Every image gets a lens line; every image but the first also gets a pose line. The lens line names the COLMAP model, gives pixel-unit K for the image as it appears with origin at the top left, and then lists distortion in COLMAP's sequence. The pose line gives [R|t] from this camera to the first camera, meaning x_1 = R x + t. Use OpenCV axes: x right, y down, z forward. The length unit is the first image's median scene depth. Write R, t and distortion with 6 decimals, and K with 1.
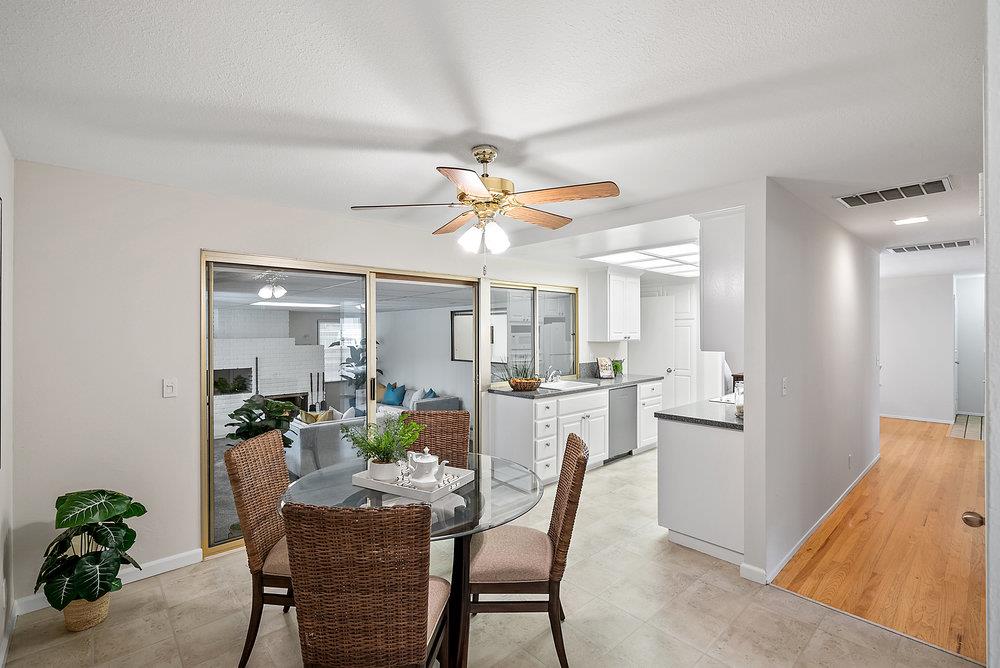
lens RADIAL K [[459.0, 0, 500.7], [0, 459.0, 328.6], [0, 0, 1]] dist [-0.000901, 0.000305]
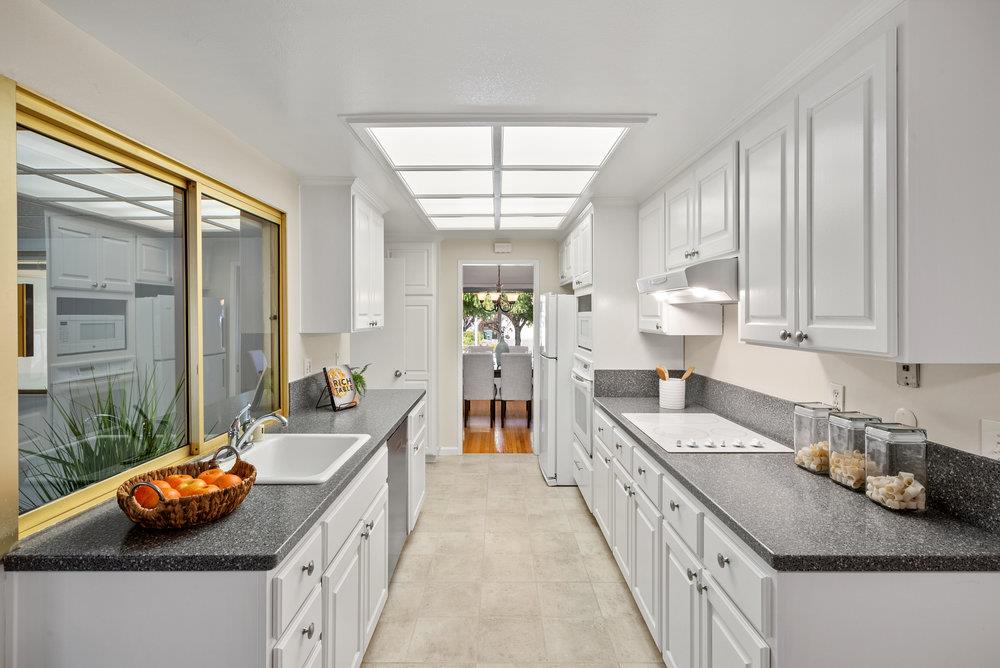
lens RADIAL K [[474.4, 0, 495.8], [0, 474.4, 311.7], [0, 0, 1]] dist [-0.003598, -0.000542]
pose [[0.678716, 0.004788, 0.734385, -0.028724], [-0.004021, 0.999988, -0.002803, 0.007363], [-0.734390, -0.001051, 0.678727, 0.540067]]
